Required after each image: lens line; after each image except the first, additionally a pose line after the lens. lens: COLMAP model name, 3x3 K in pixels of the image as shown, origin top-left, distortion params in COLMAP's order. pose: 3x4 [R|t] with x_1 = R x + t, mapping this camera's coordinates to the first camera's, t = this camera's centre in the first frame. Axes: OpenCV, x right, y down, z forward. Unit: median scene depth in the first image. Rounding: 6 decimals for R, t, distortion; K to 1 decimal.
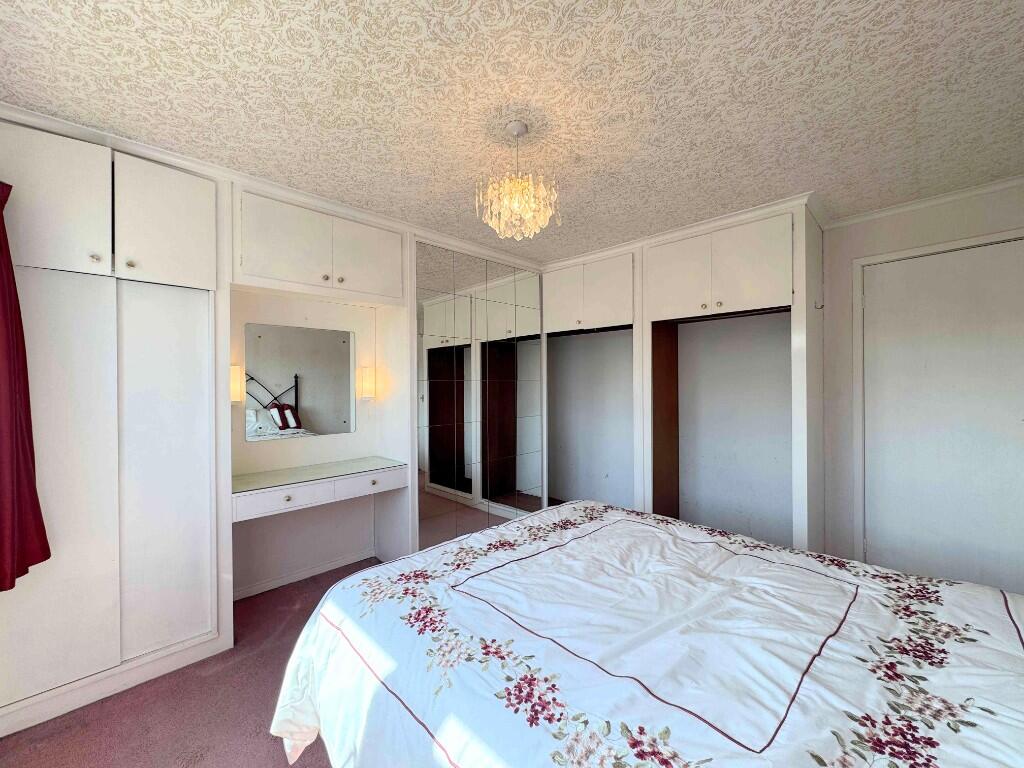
lens RADIAL K [[408.1, 0, 512.6], [0, 408.1, 381.4], [0, 0, 1]] dist [0.003946, 0.000422]
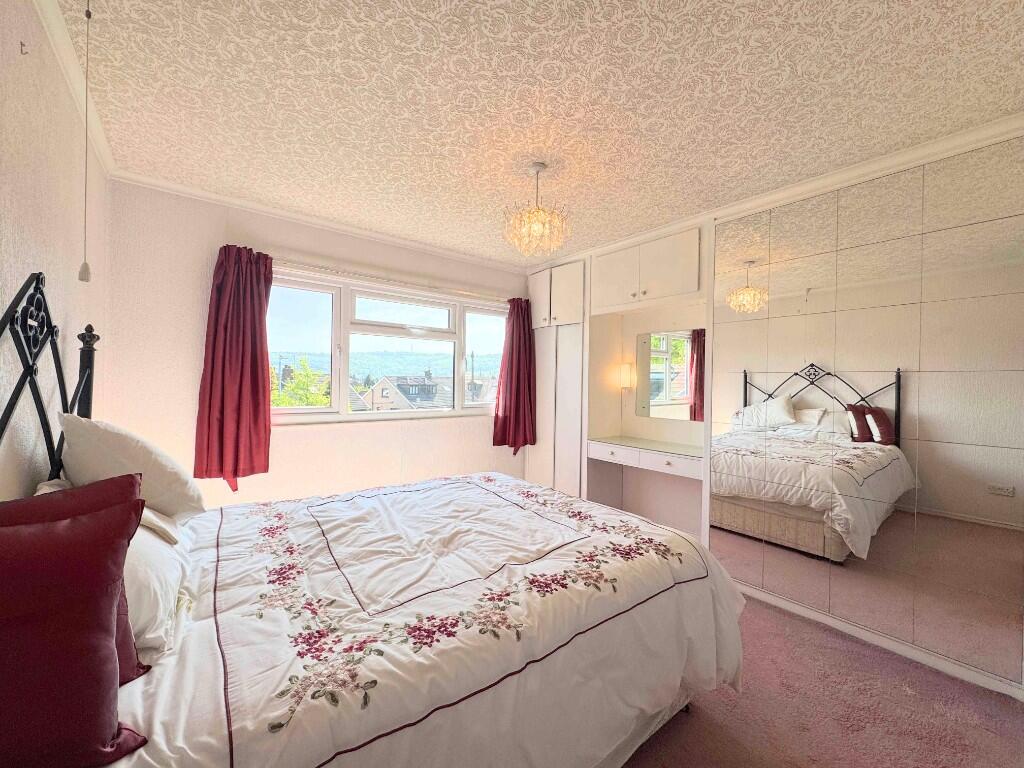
lens RADIAL K [[408.1, 0, 513.4], [0, 408.1, 380.3], [0, 0, 1]] dist [0.003946, 0.000422]
pose [[-0.112316, 0.005393, -0.993658, 1.267491], [-0.017632, 0.999817, 0.007419, 0.024420], [0.993516, 0.018353, -0.112200, 1.075325]]
